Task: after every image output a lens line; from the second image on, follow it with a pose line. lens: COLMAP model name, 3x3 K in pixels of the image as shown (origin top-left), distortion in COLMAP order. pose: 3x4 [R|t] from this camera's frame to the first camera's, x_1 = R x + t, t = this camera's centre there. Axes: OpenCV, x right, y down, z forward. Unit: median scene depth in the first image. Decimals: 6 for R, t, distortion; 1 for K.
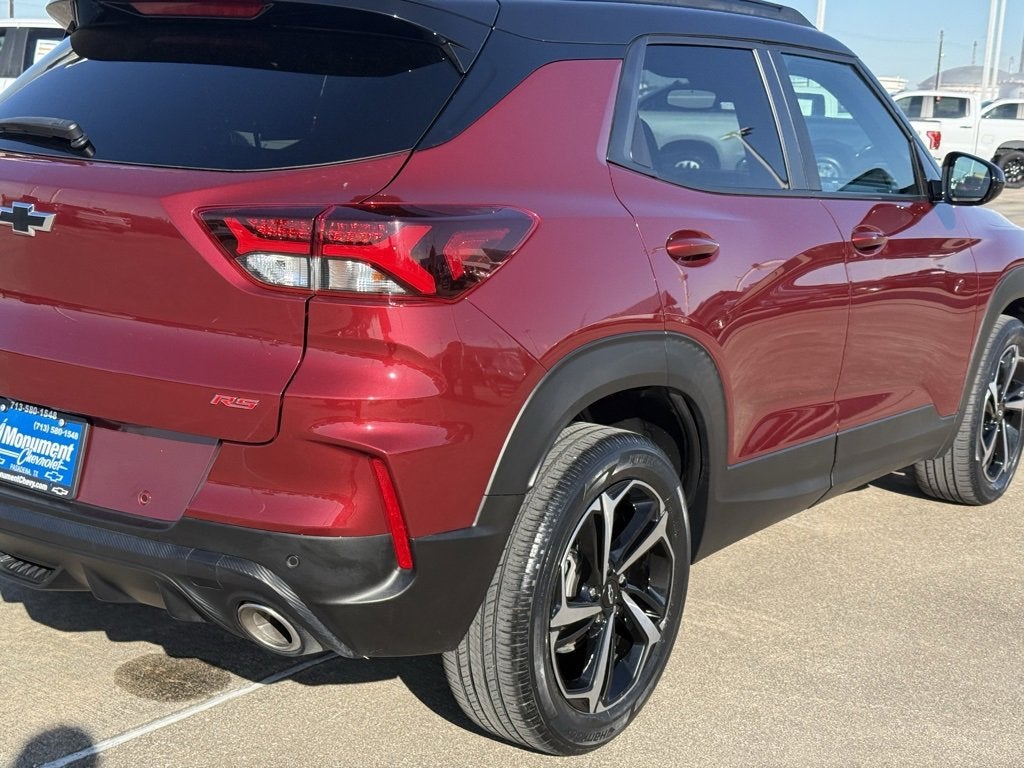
lens RADIAL K [[1421.3, 0, 559.5], [0, 1421.3, 380.0], [0, 0, 1]] dist [0.141200, -0.018082]
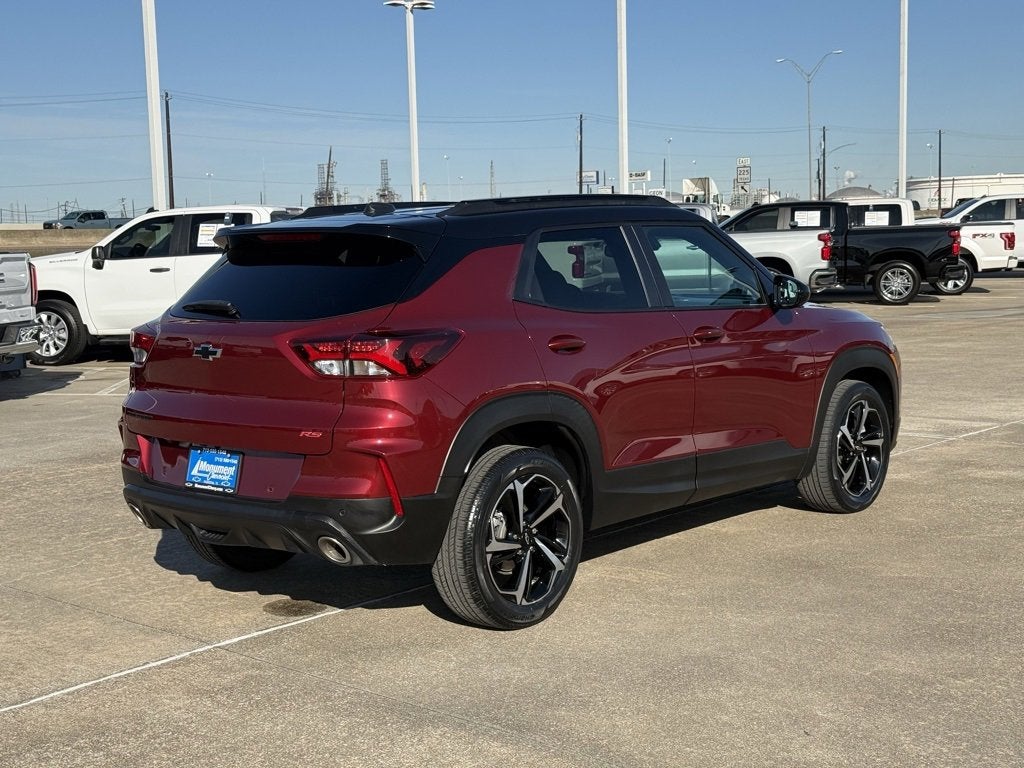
lens RADIAL K [[1421.3, 0, 559.5], [0, 1421.3, 380.0], [0, 0, 1]] dist [0.141200, -0.018082]
pose [[0.992976, -0.064447, -0.099227, 0.286945], [0.055679, 0.994499, -0.088725, 0.121313], [0.104400, 0.082577, 0.991101, -0.847226]]
